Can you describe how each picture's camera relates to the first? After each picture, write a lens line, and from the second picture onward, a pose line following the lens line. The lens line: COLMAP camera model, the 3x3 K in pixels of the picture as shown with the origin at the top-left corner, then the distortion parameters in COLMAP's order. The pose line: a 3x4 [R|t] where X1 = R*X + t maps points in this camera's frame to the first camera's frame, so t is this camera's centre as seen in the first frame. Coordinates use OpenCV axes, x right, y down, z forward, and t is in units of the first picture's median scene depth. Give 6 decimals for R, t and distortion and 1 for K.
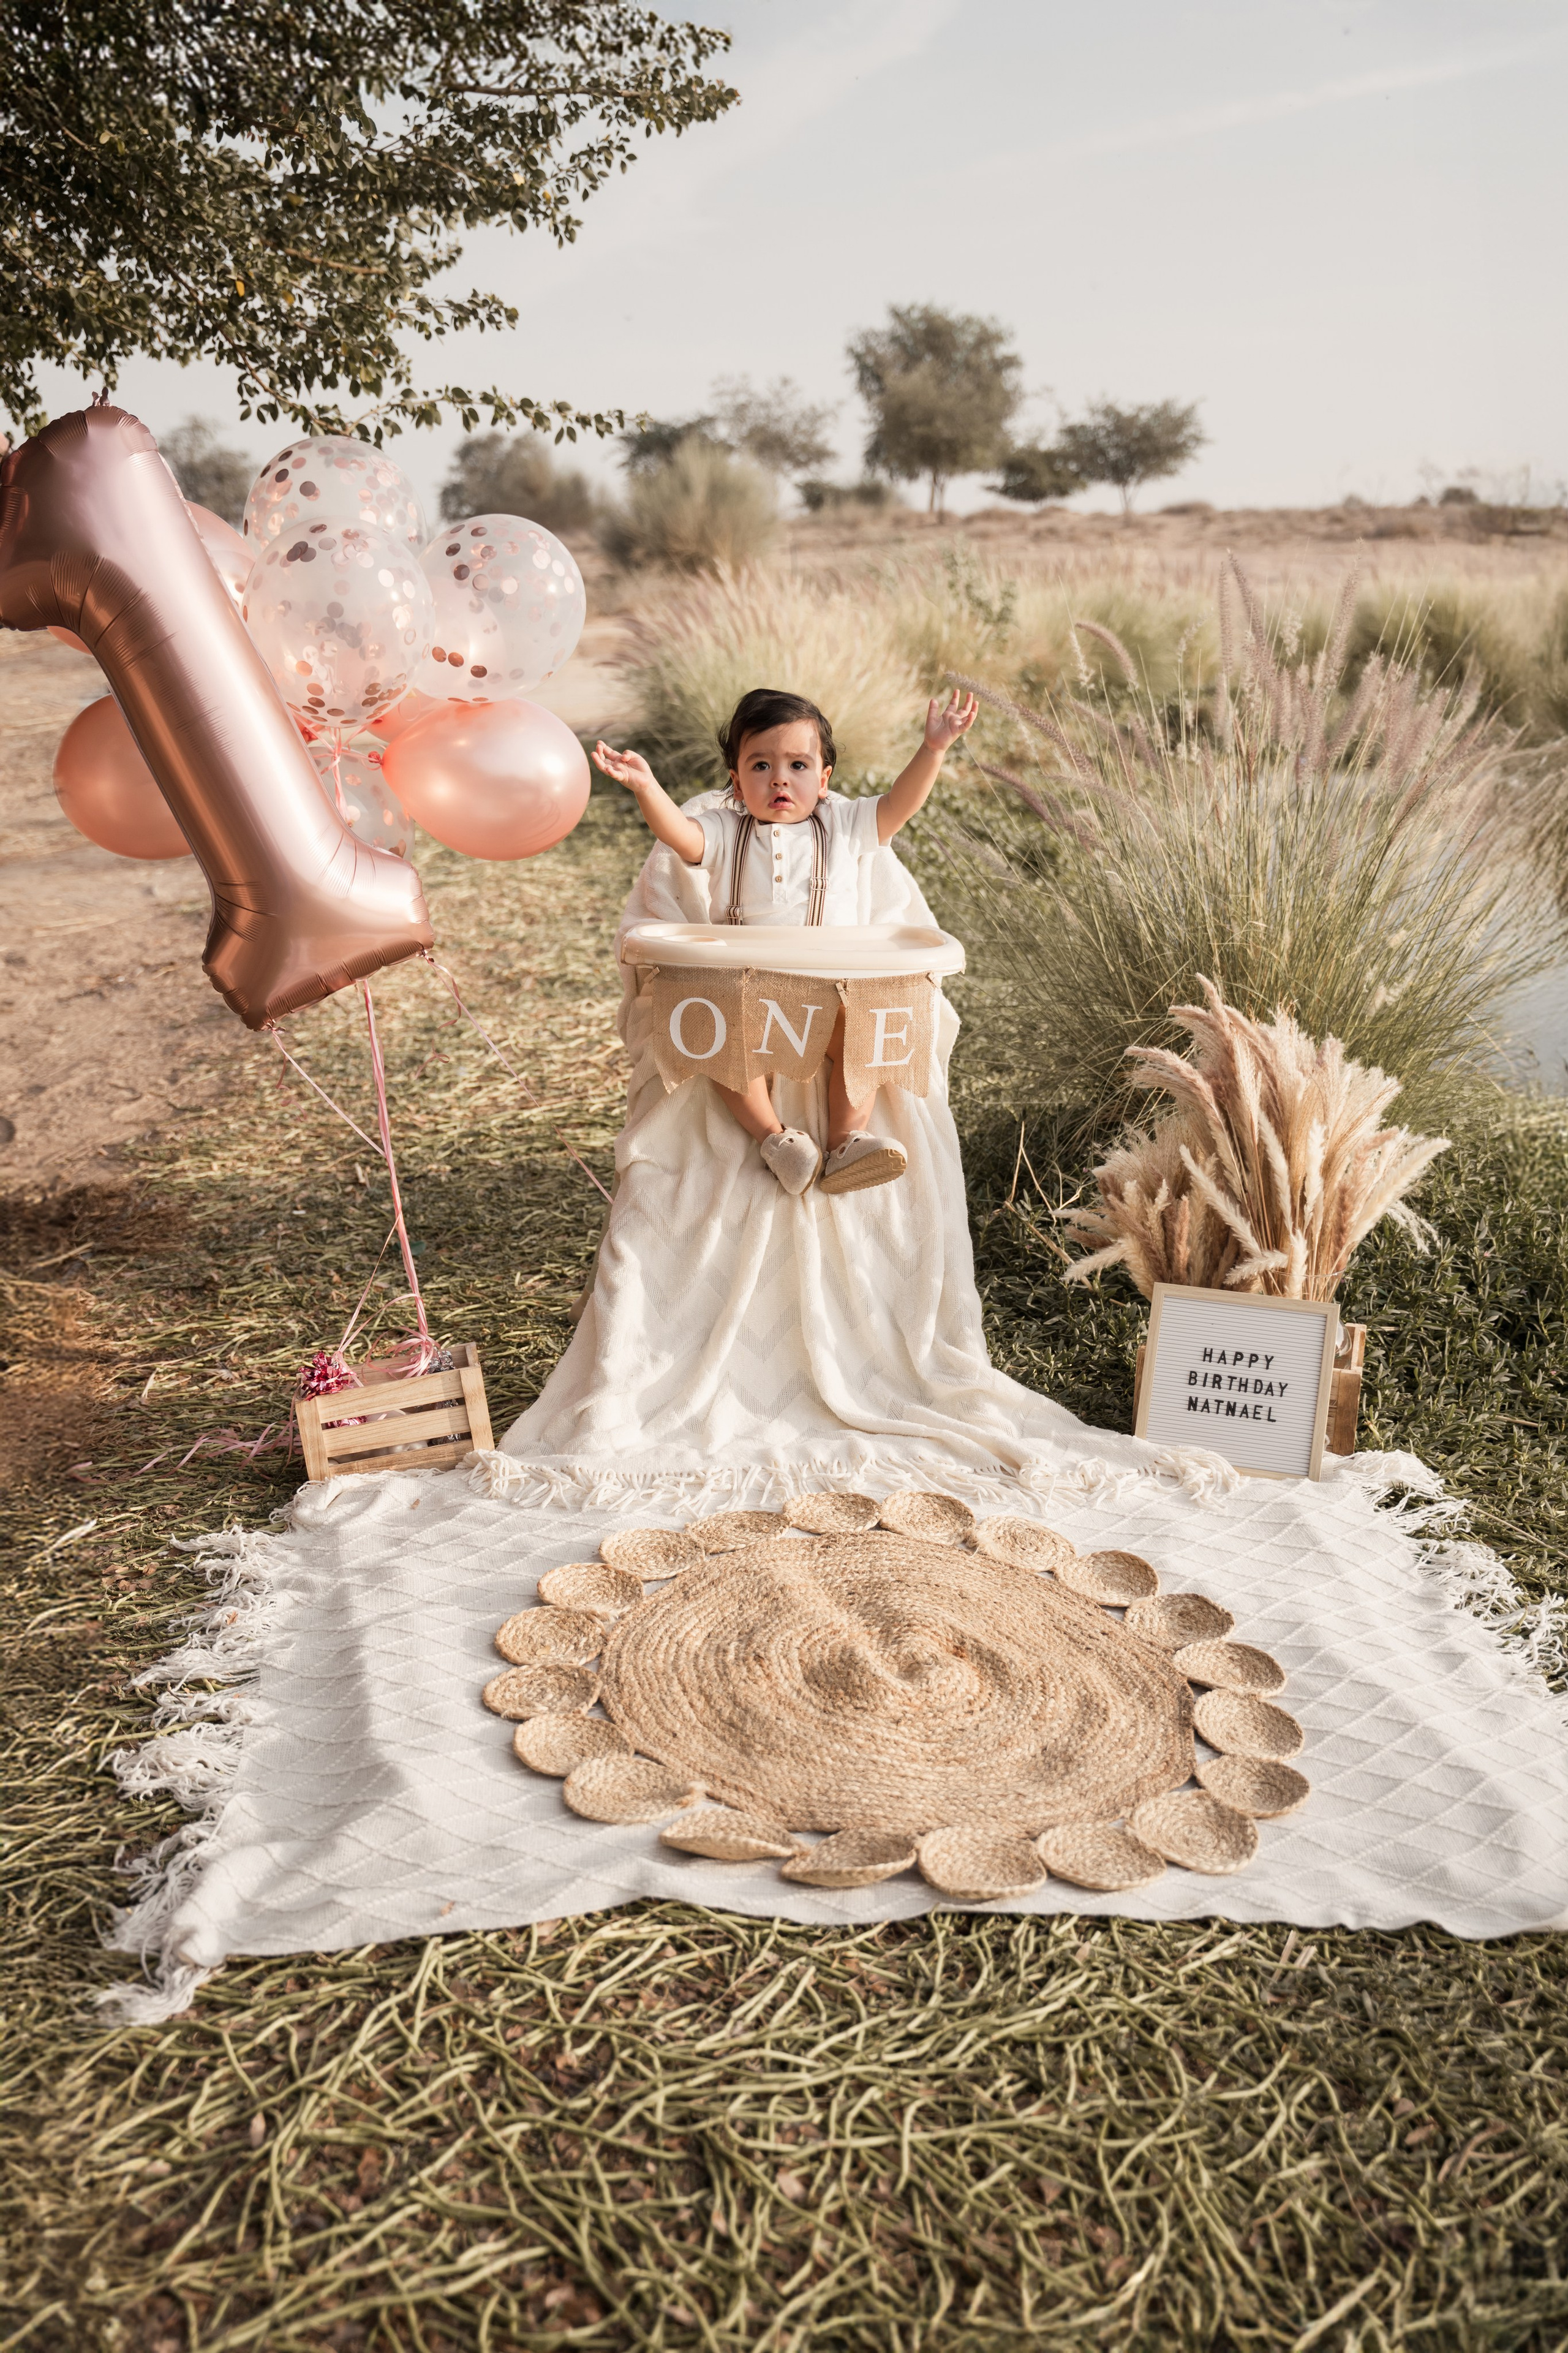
lens RADIAL K [[2223.9, 0, 778.2], [0, 2223.9, 1179.8], [0, 0, 1]] dist [-0.028491, 0.000000]
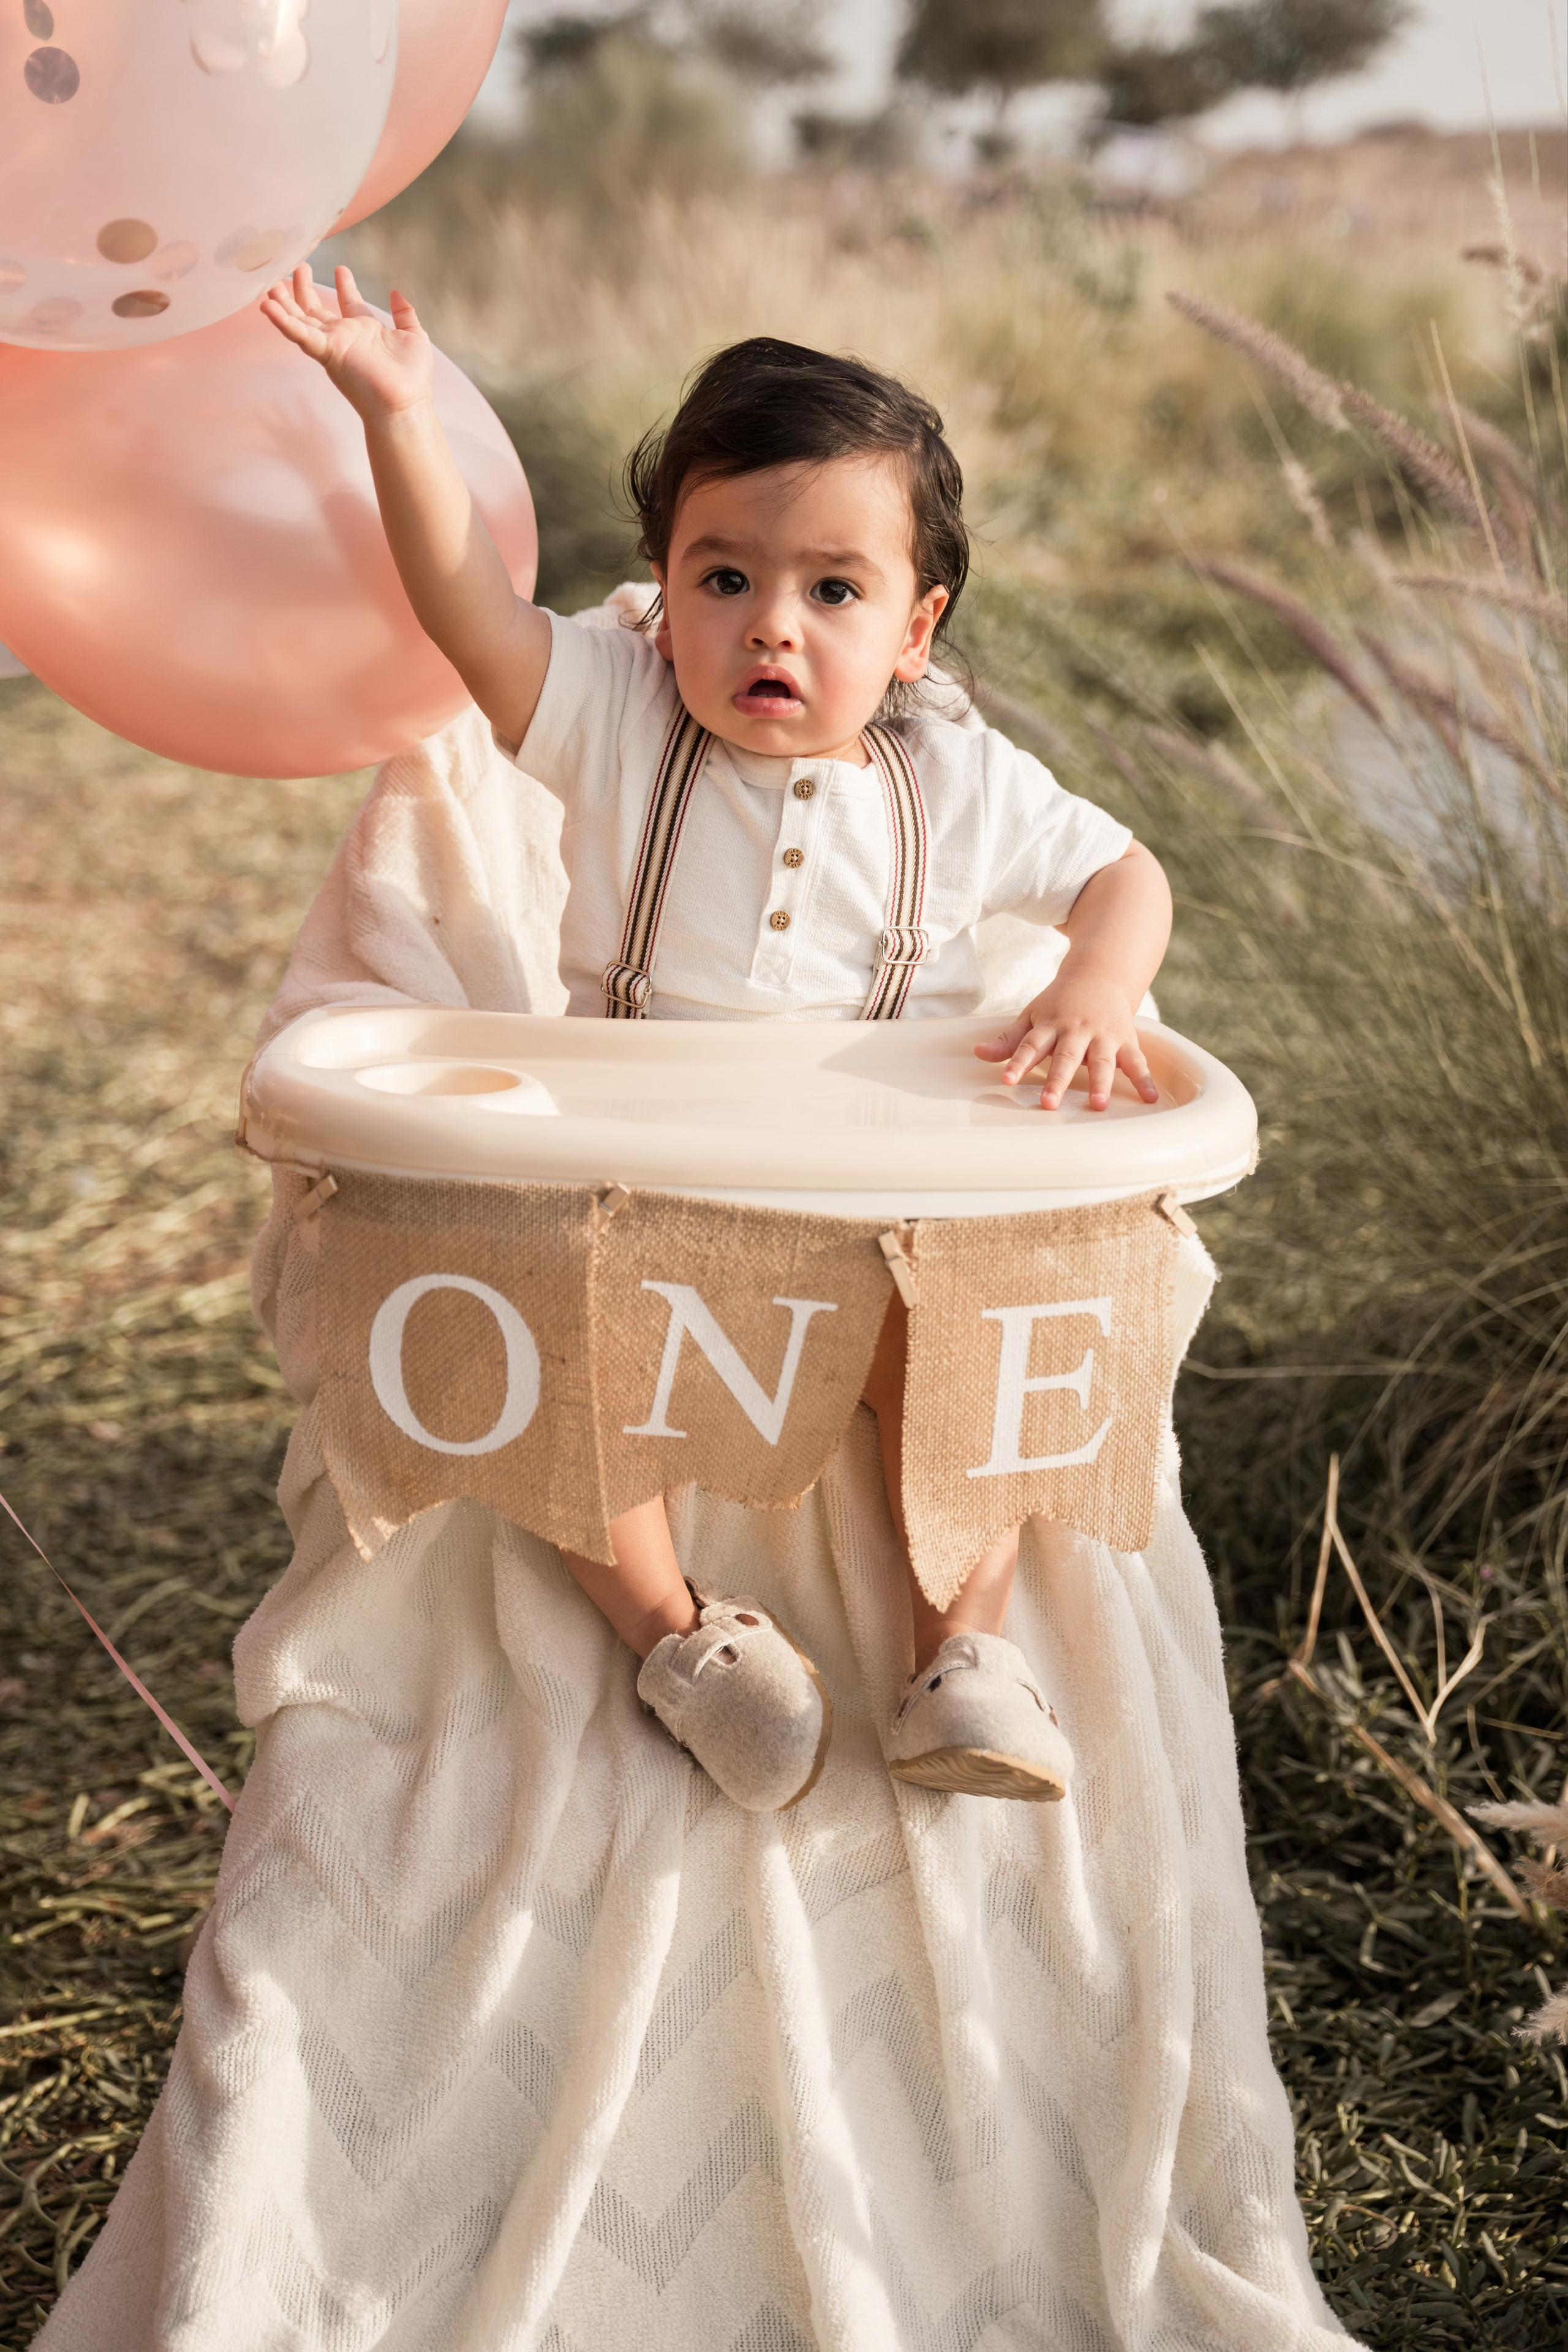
lens RADIAL K [[3257.6, 0, 769.4], [0, 3257.6, 1151.8], [0, 0, 1]] dist [0.138386, 0.000000]
pose [[0.999994, 0.000309, 0.003591, 0.008330], [-0.000294, 0.999991, -0.004245, -0.088819], [-0.003593, 0.004244, 0.999985, 0.470838]]
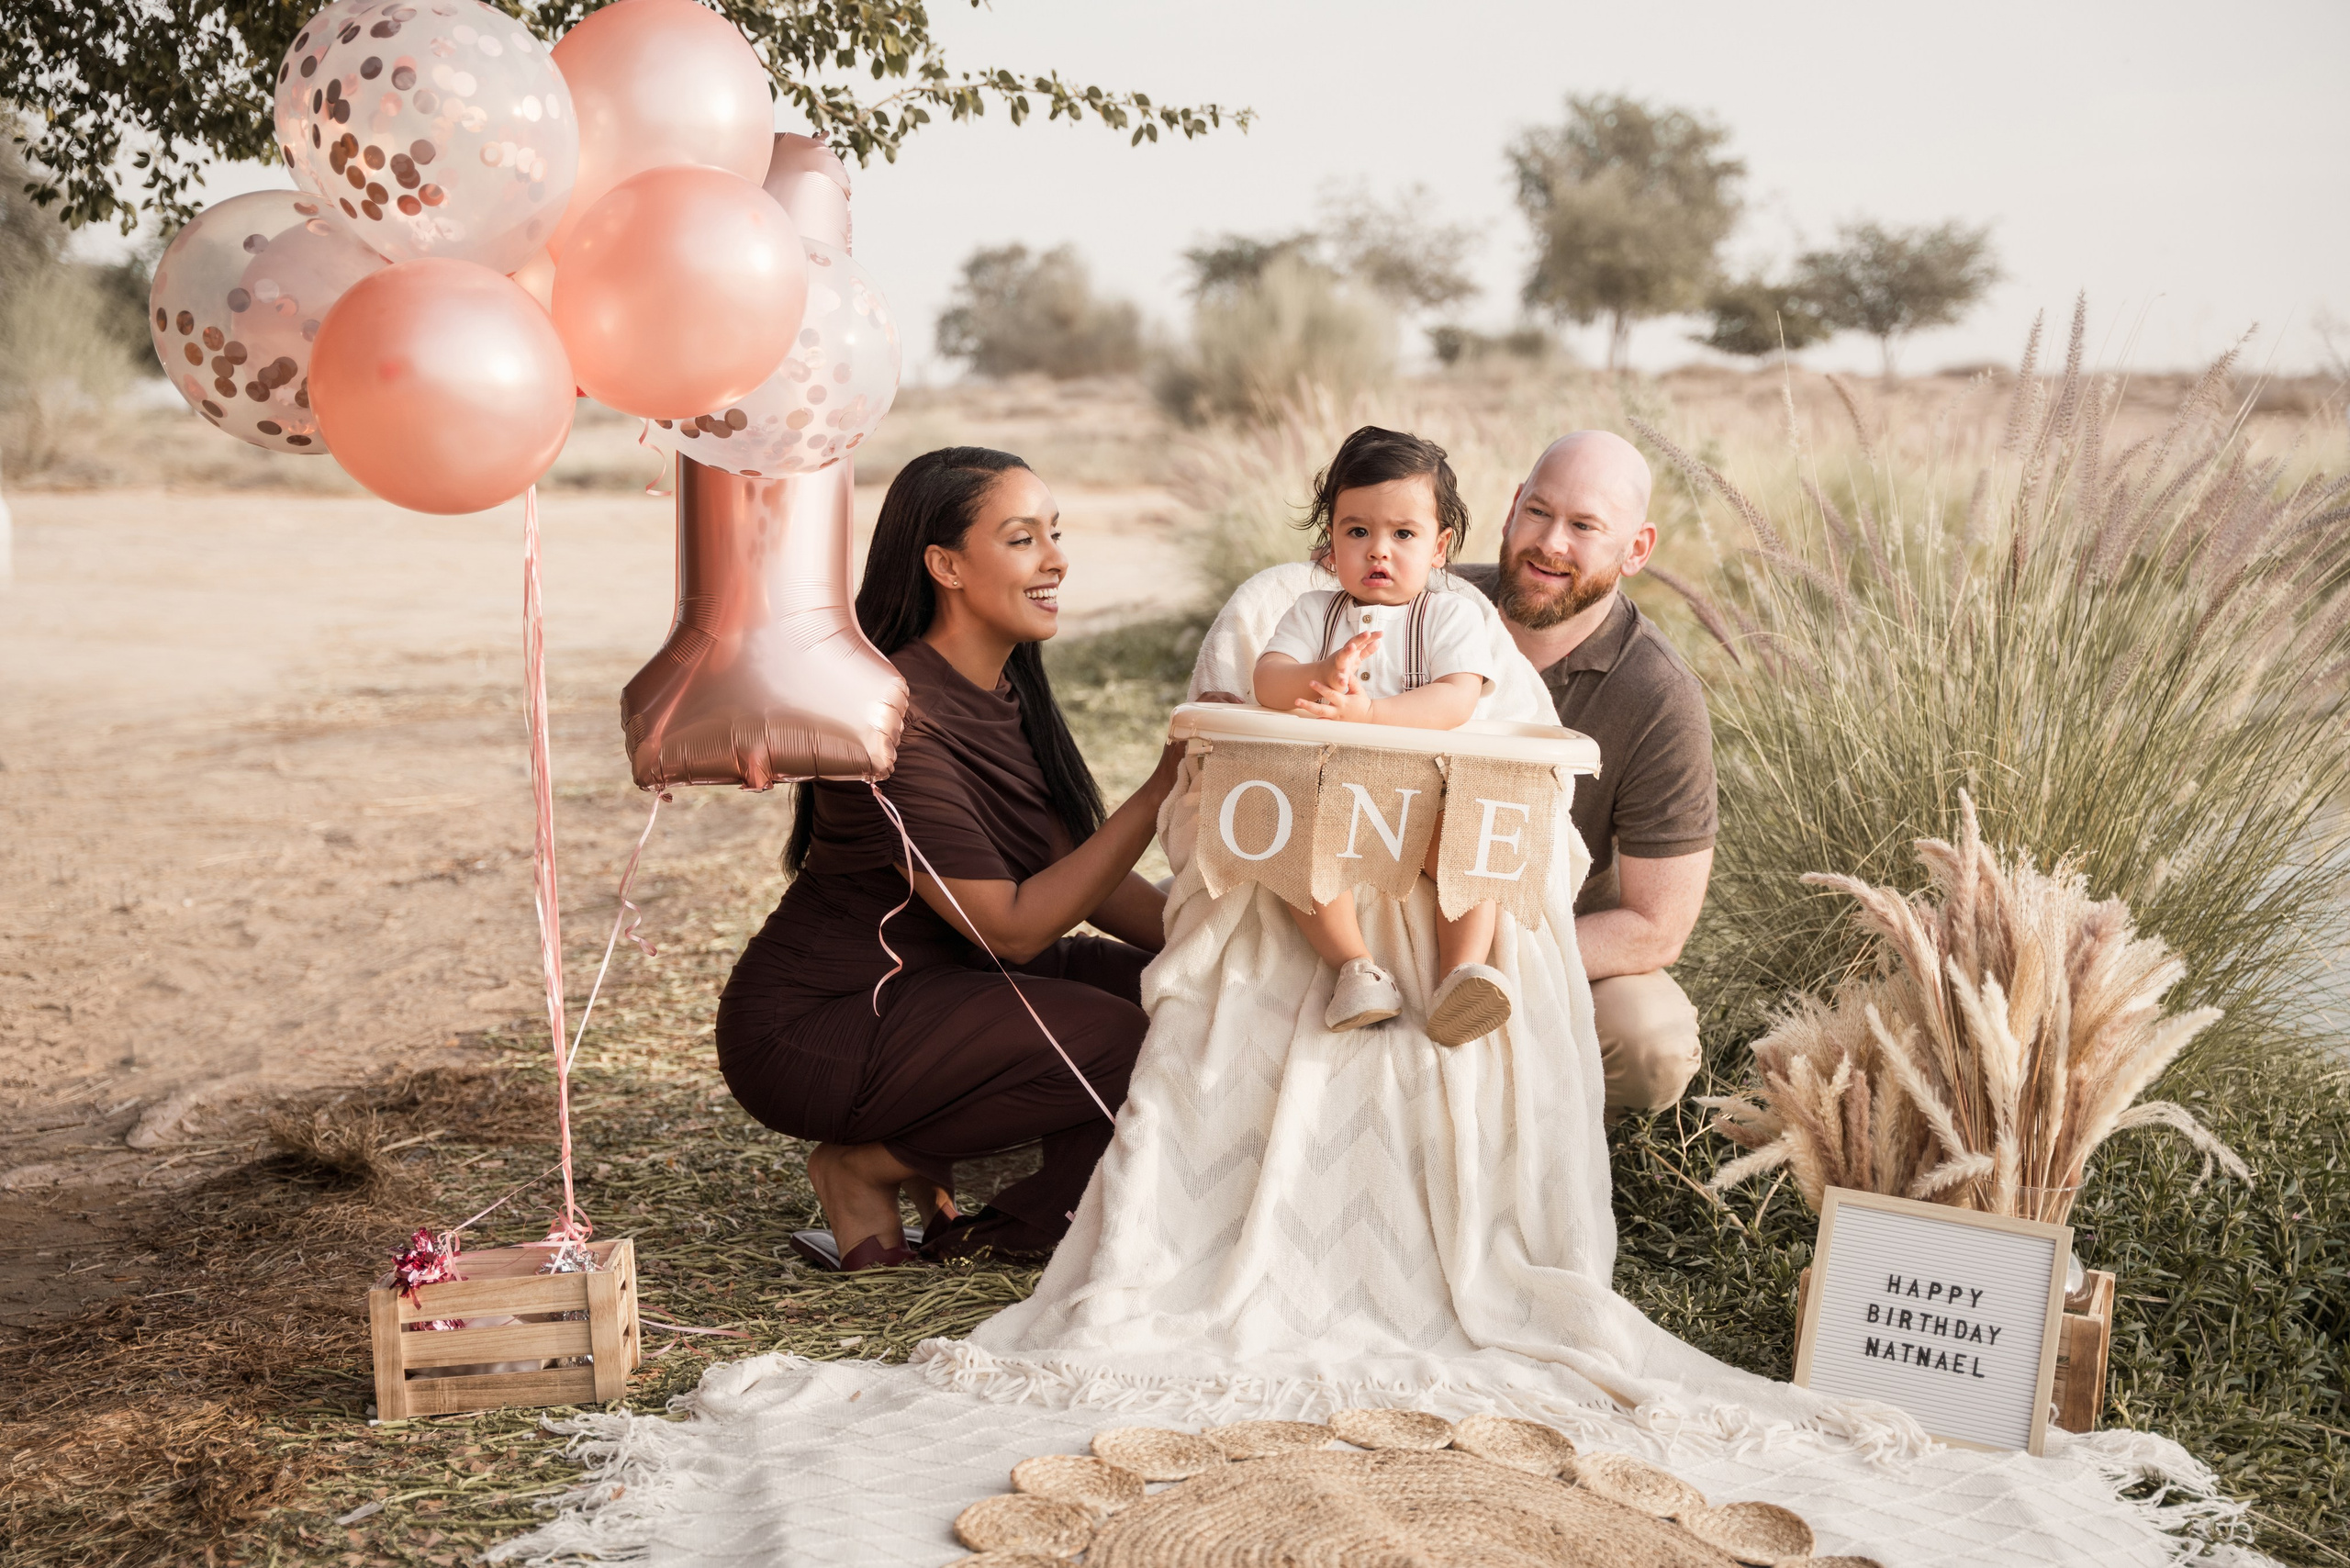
lens RADIAL K [[3186.6, 0, 1198.5], [0, 3186.6, 799.1], [0, 0, 1]] dist [0.084768, 0.000000]
pose [[0.997033, 0.052837, -0.055986, 0.006909], [-0.061143, 0.985399, -0.158907, 0.100819], [0.046772, 0.161858, 0.985705, -0.121927]]
